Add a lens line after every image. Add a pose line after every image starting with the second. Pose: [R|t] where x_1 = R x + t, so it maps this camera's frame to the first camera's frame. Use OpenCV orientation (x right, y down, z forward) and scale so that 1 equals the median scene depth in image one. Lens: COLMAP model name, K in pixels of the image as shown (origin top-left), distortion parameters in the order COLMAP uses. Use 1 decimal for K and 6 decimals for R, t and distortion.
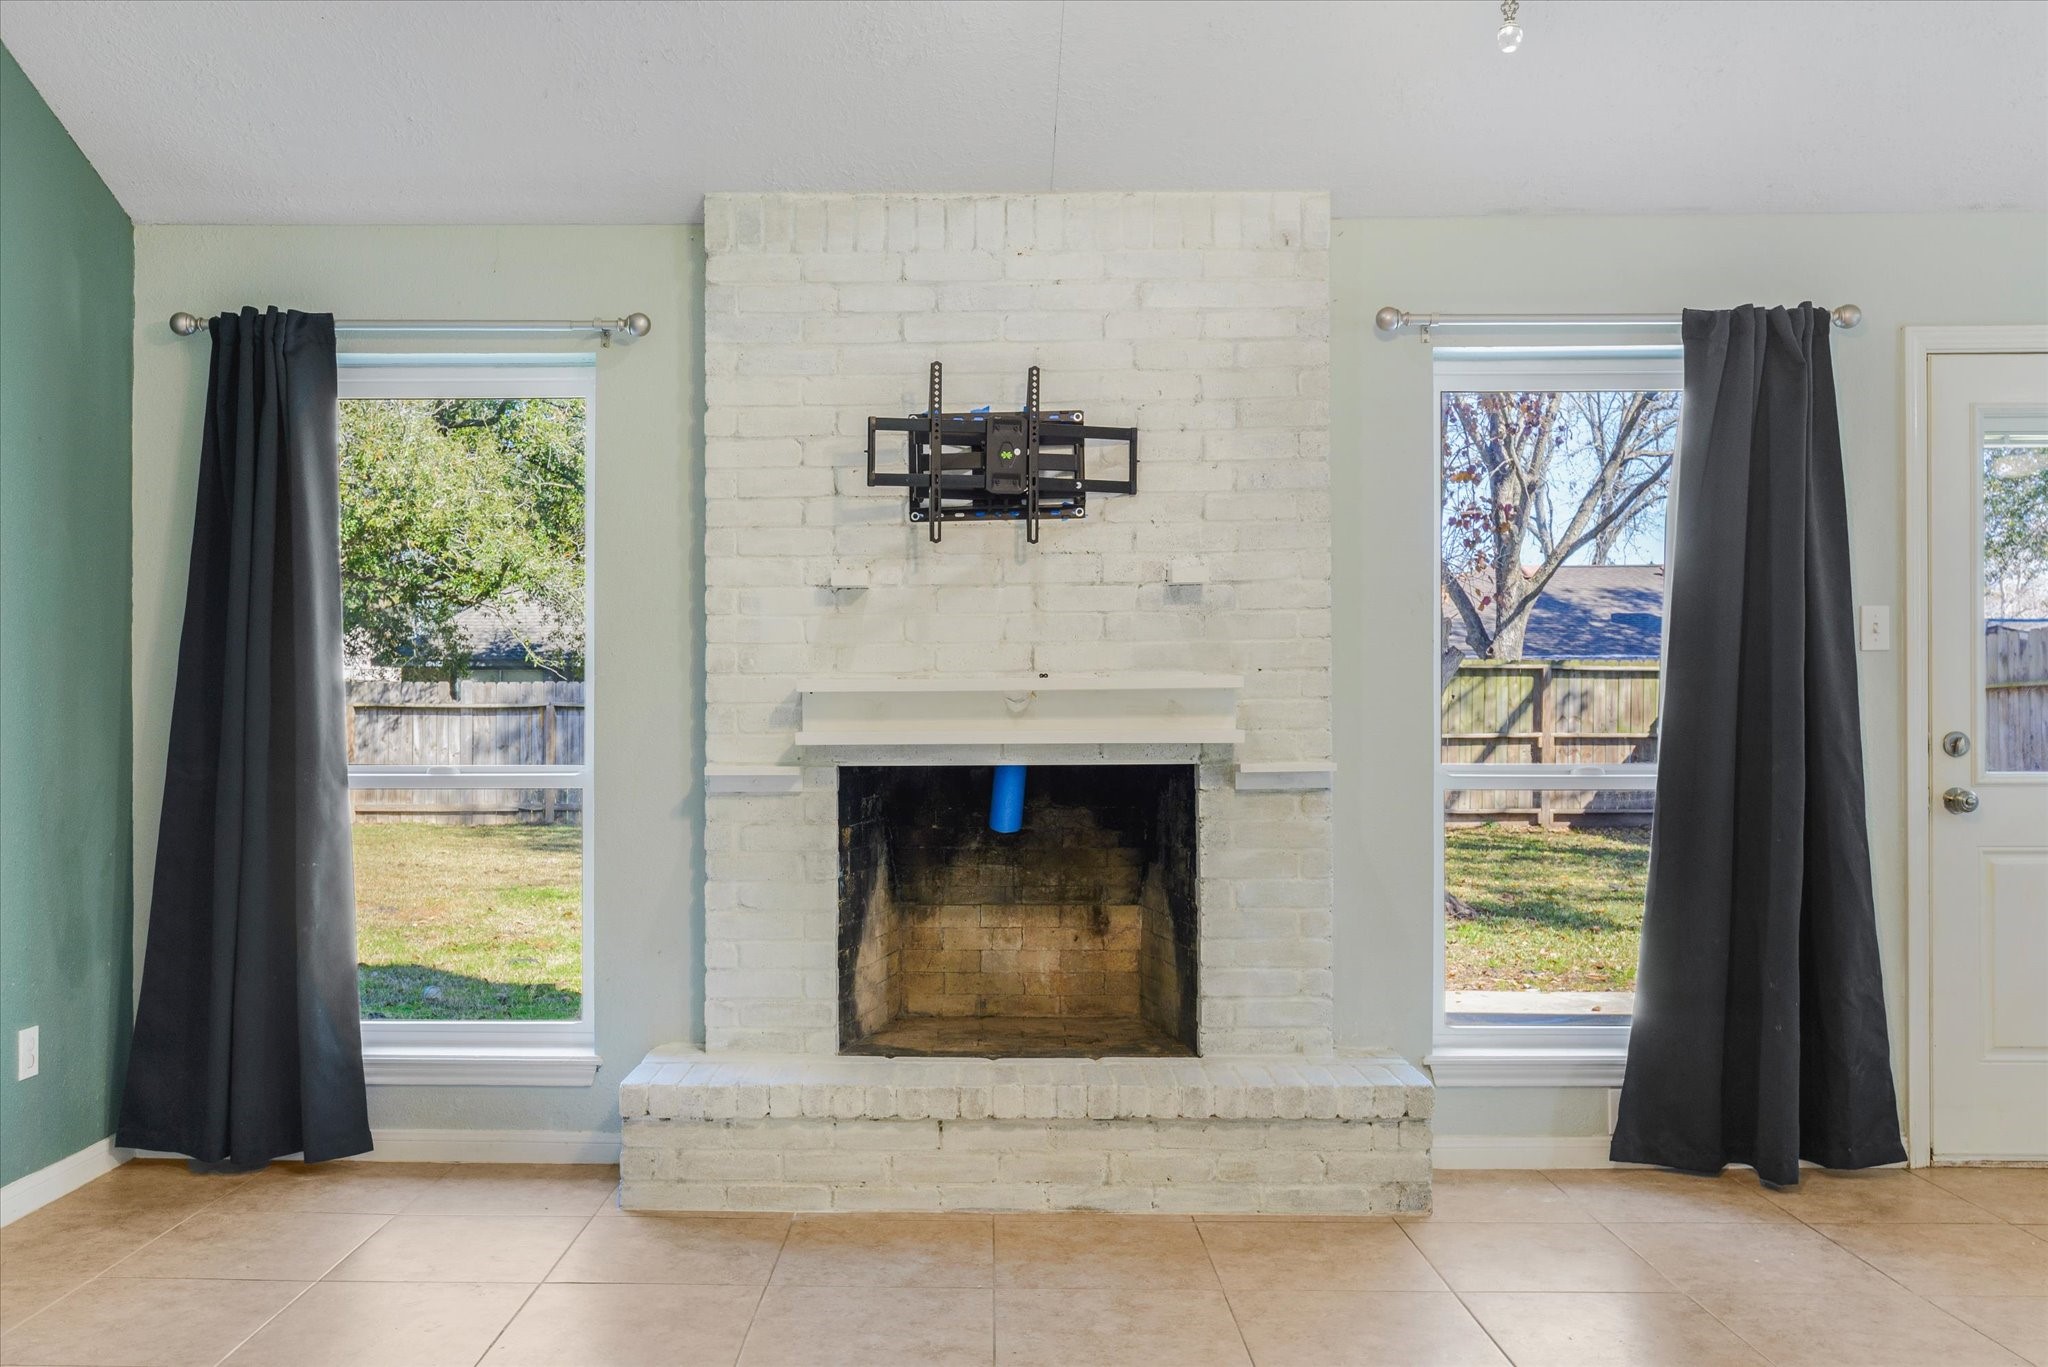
lens RADIAL K [[1760.5, 0, 1036.4], [0, 1760.5, 725.7], [0, 0, 1]] dist [-0.001987, 0.043272]
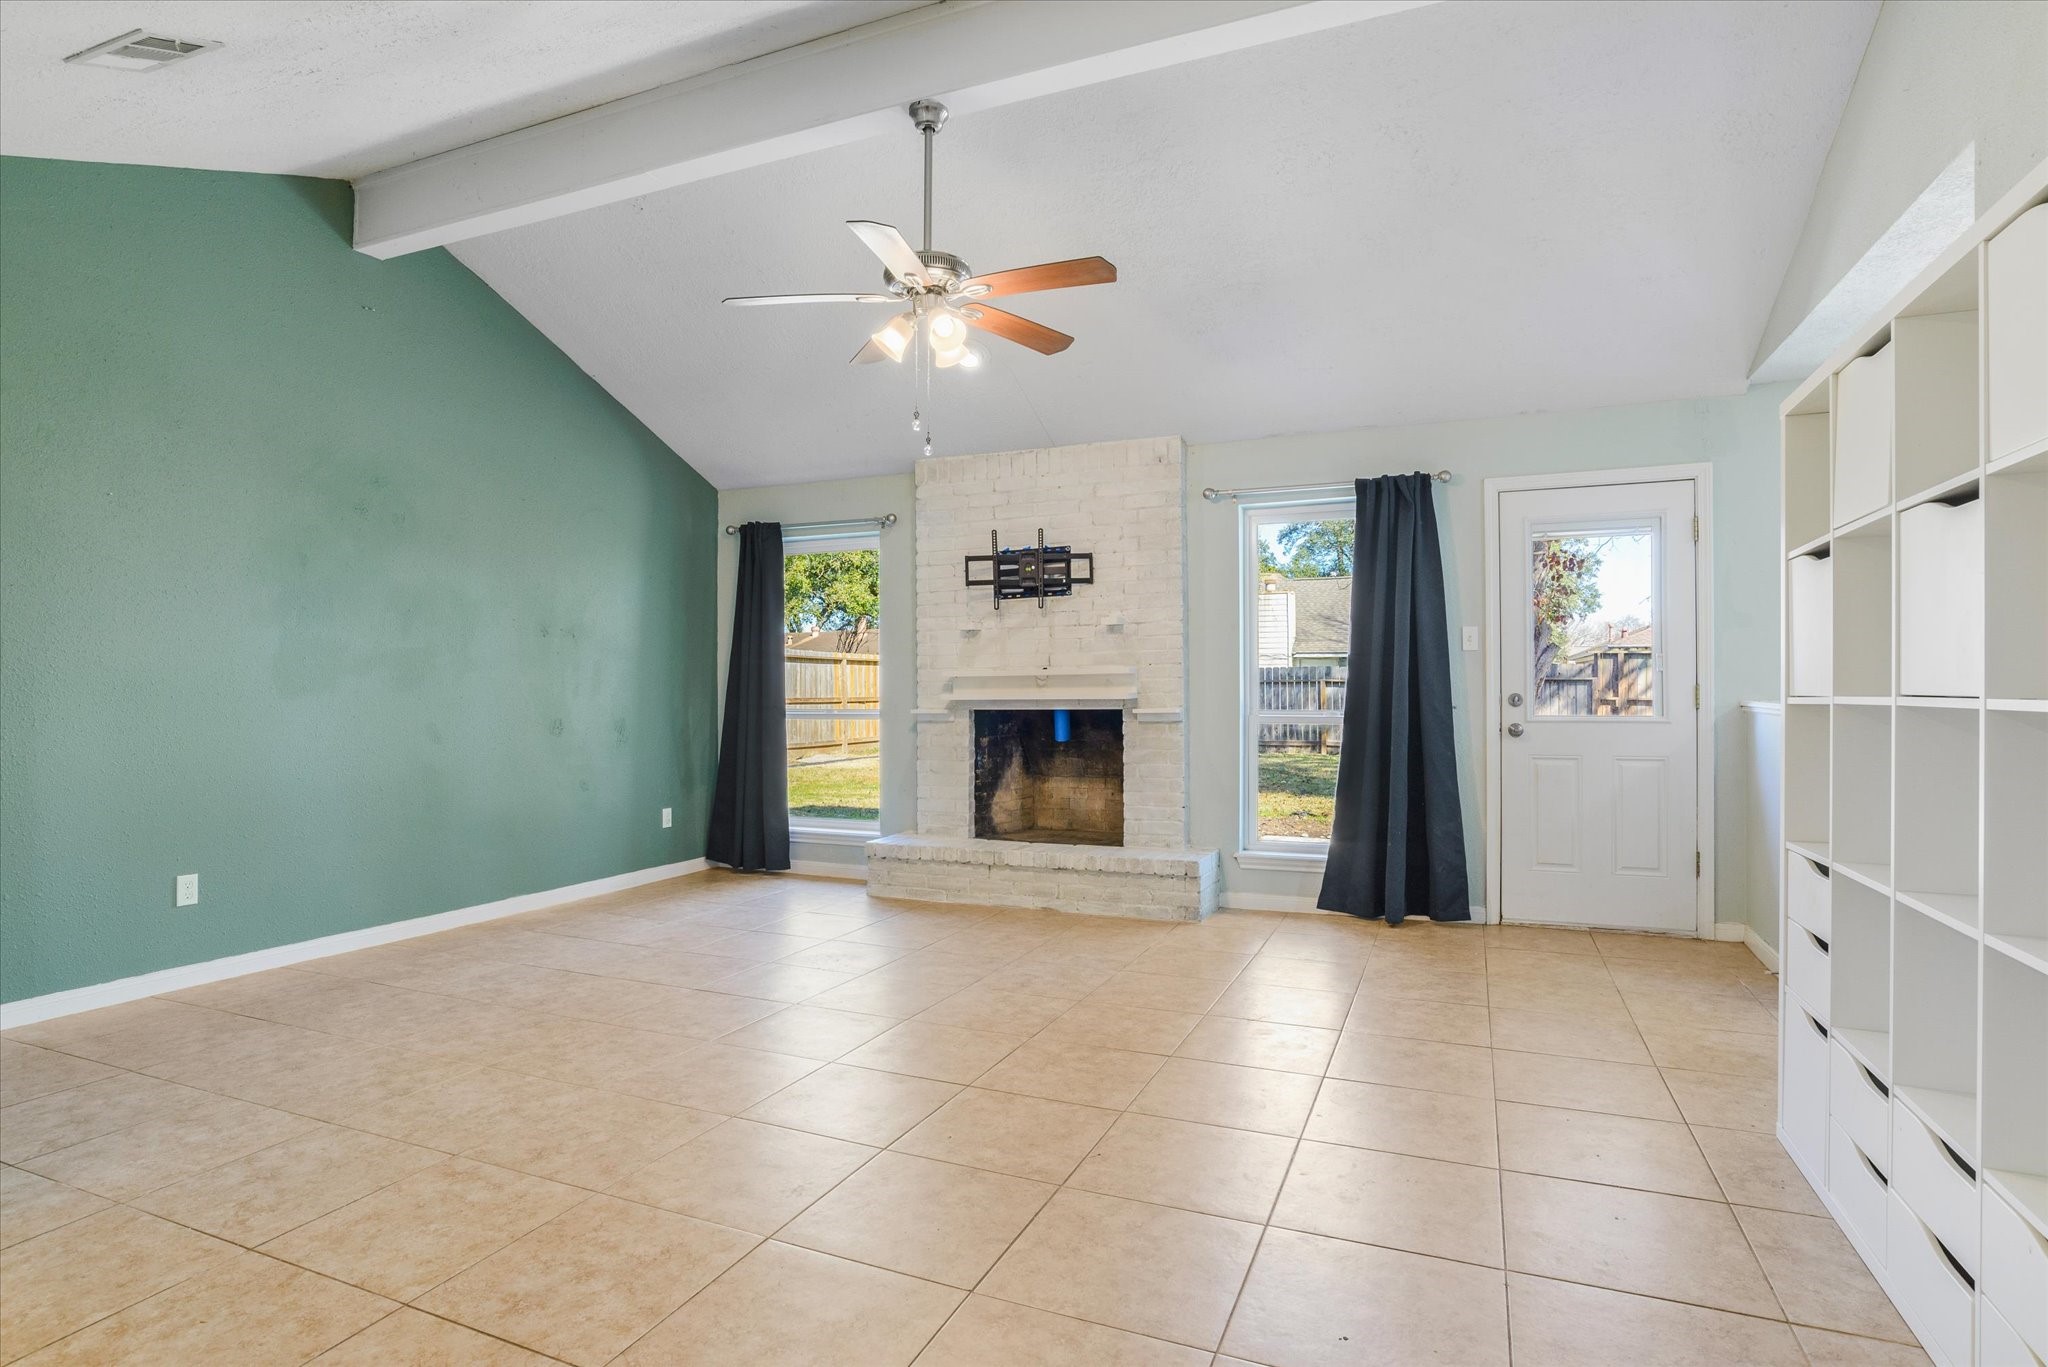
lens RADIAL K [[1041.4, 0, 1028.8], [0, 1041.4, 693.6], [0, 0, 1]] dist [-0.000069, 0.000564]
pose [[0.932720, -0.001896, -0.360598, 0.441396], [0.001332, 0.999997, -0.001810, 0.005114], [0.360600, 0.001208, 0.932720, -0.215234]]
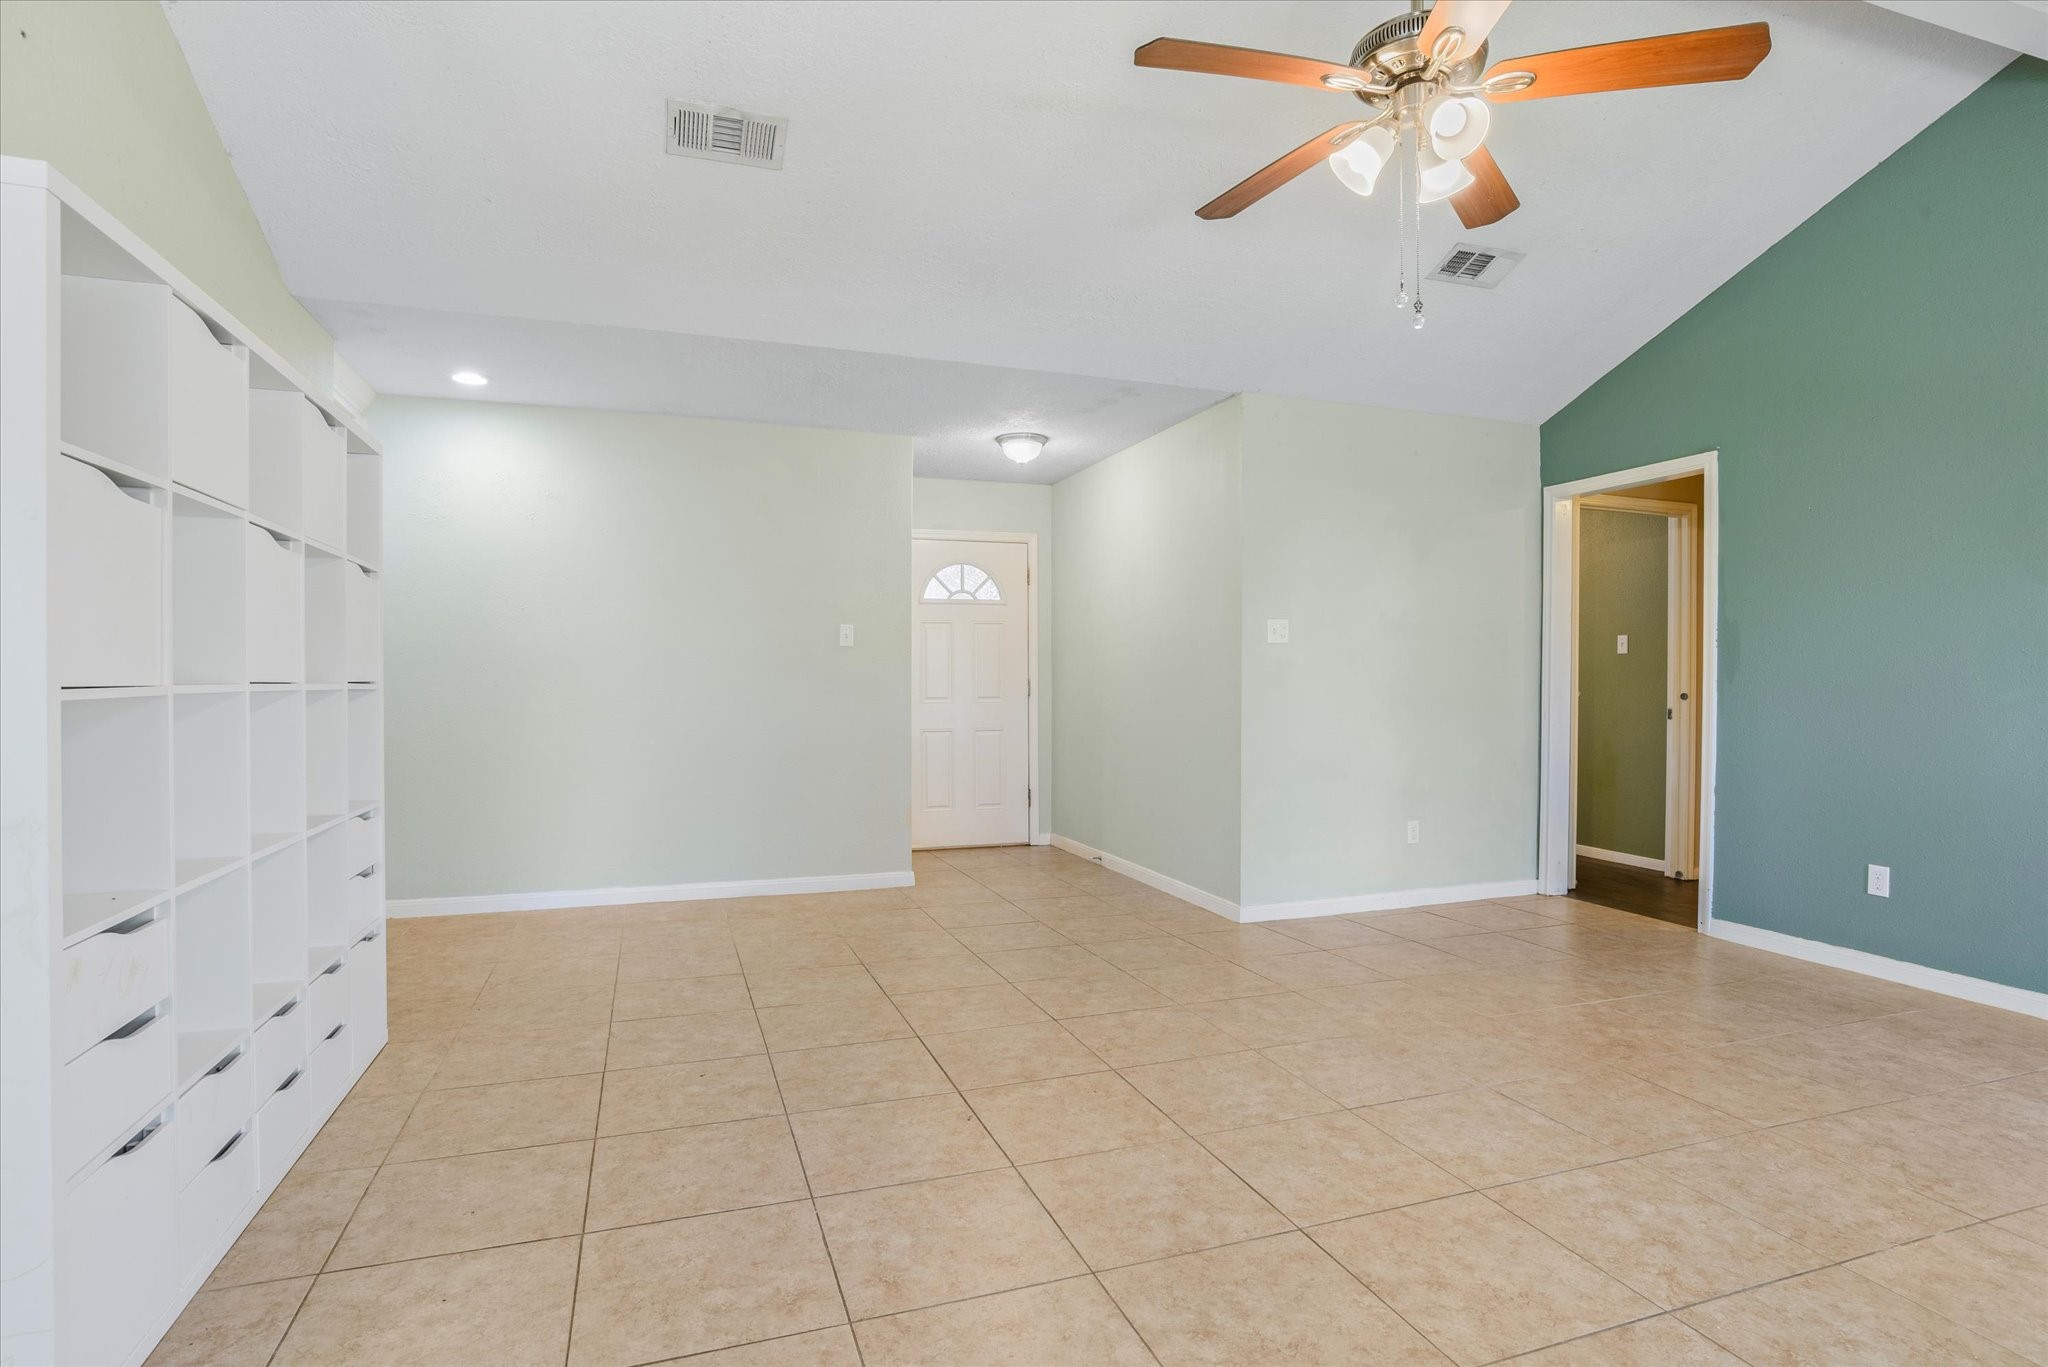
lens RADIAL K [[1041.4, 0, 1028.1], [0, 1041.4, 680.8], [0, 0, 1]] dist [-0.000069, 0.000564]
pose [[-0.928548, -0.006449, -0.371156, 0.481267], [-0.005602, 0.999979, -0.003360, 0.004729], [0.371169, -0.001040, -0.928565, 1.732980]]
